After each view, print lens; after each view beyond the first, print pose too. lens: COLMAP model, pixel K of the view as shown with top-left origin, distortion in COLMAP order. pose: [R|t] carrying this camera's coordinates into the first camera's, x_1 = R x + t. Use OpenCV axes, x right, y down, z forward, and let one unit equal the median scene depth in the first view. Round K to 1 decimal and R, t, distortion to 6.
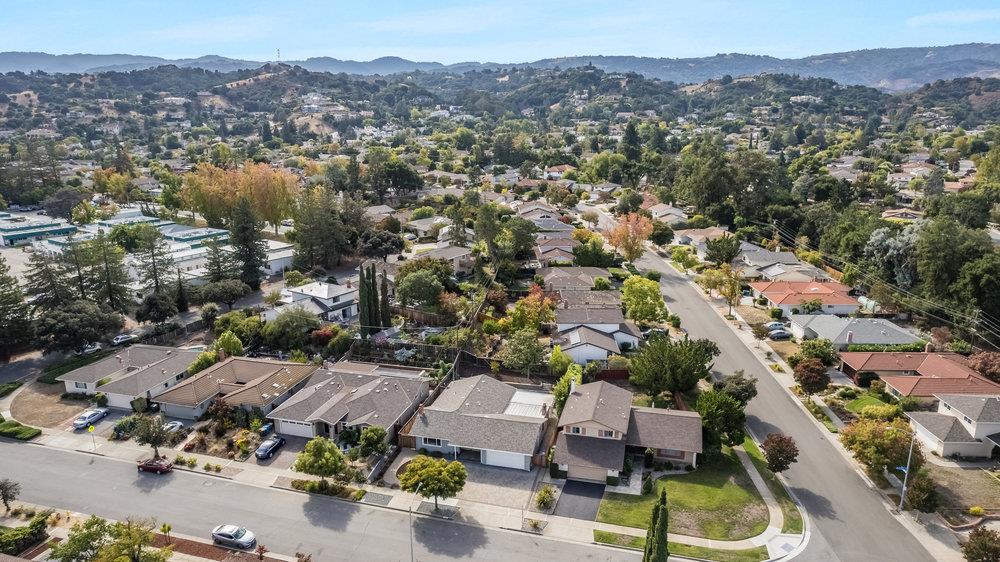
lens RADIAL K [[641.1, 0, 500.0], [0, 641.1, 281.0], [0, 0, 1]] dist [-0.087550, 0.081723]
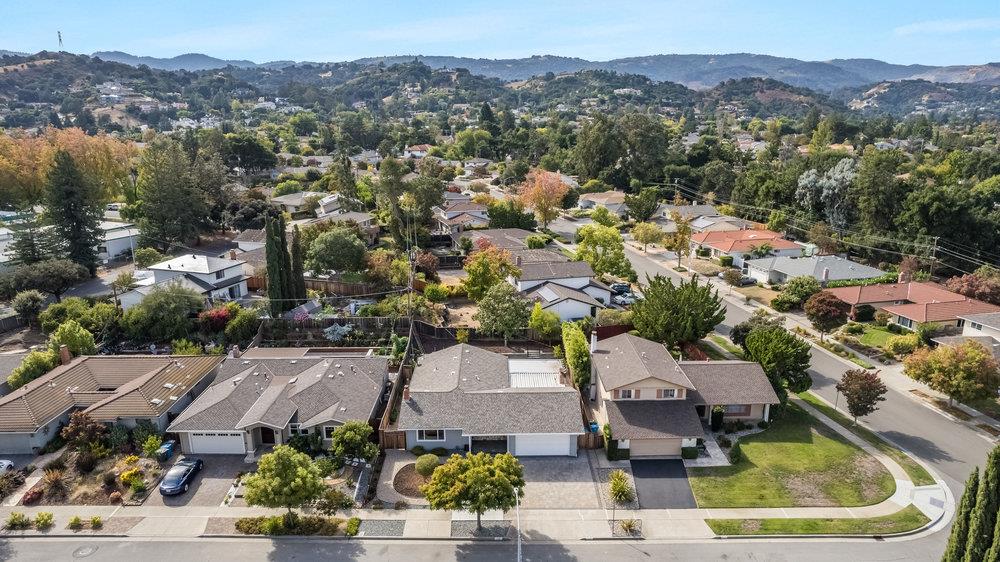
lens RADIAL K [[641.1, 0, 500.0], [0, 641.1, 281.0], [0, 0, 1]] dist [-0.087550, 0.081723]
pose [[0.963646, -0.065832, 0.258946, -0.147447], [0.066458, 0.997769, 0.006344, 0.059720], [-0.258786, 0.011096, 0.965871, 0.215043]]
